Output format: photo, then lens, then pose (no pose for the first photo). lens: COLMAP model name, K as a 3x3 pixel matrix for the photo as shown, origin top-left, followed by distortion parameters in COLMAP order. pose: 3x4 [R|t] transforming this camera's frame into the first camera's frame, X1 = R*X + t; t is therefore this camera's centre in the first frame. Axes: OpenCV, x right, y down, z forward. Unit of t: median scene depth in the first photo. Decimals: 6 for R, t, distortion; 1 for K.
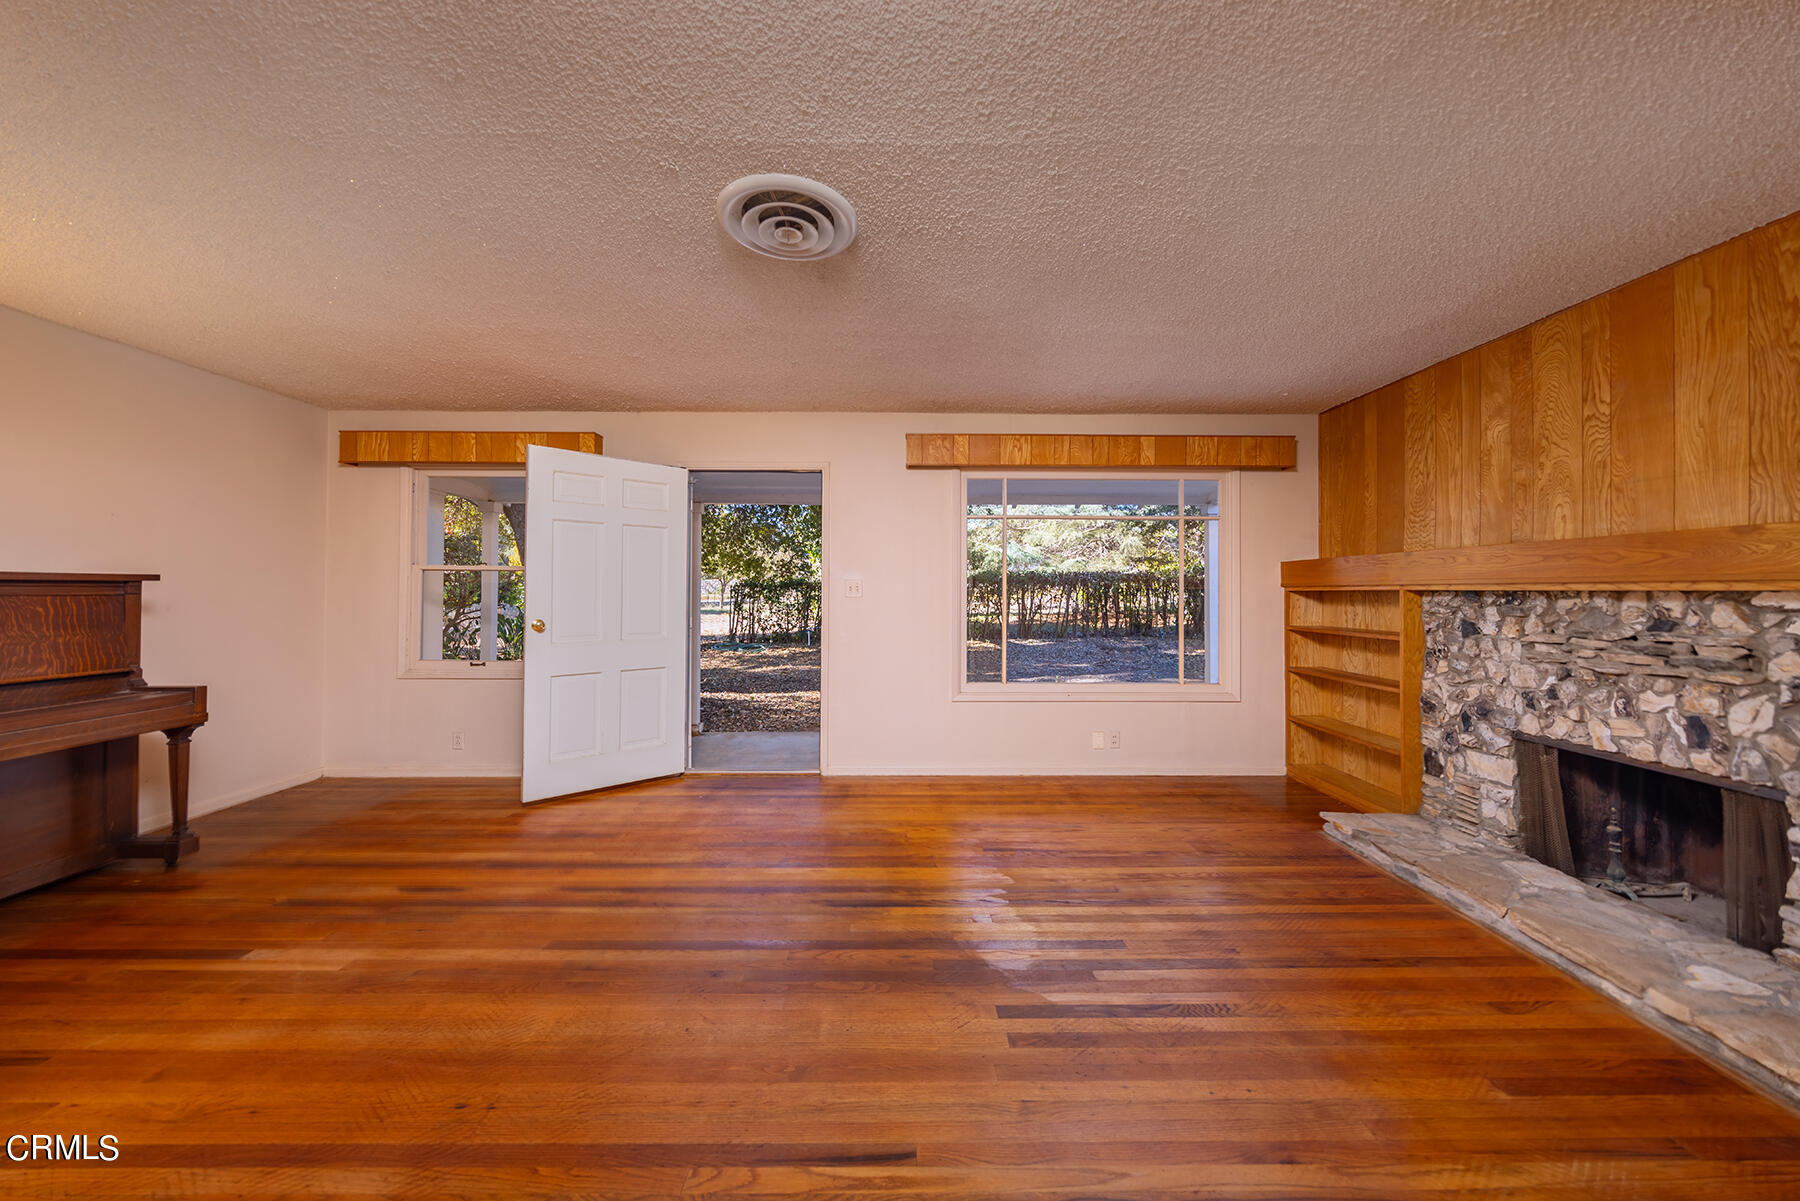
lens RADIAL K [[645.7, 0, 904.0], [0, 645.7, 592.3], [0, 0, 1]] dist [-0.001903, -0.000013]
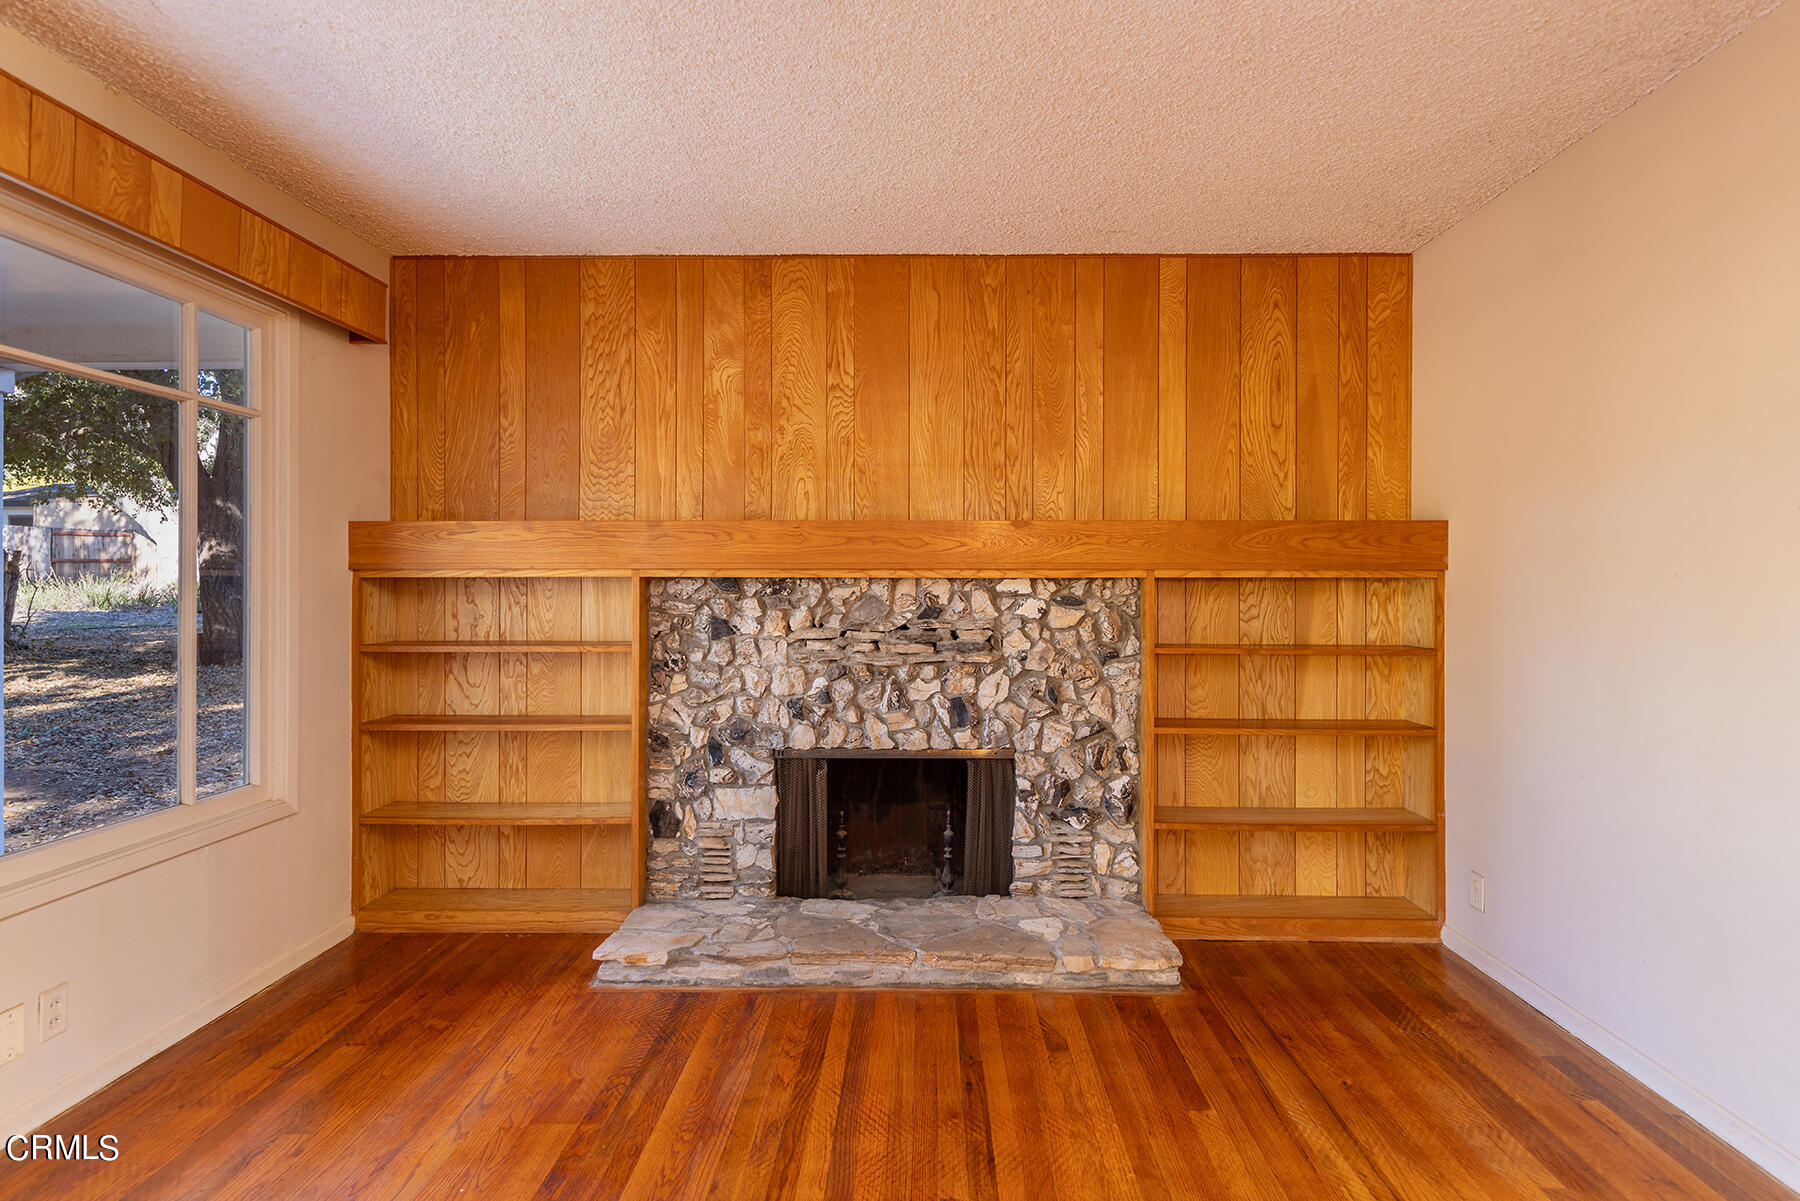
lens RADIAL K [[965.2, 0, 903.0], [0, 965.2, 594.9], [0, 0, 1]] dist [-0.011834, 0.001716]
pose [[0.003658, -0.010517, 0.999938, -0.279435], [0.001345, 0.999944, 0.010512, 0.006541], [-0.999992, 0.001306, 0.003672, 0.865639]]
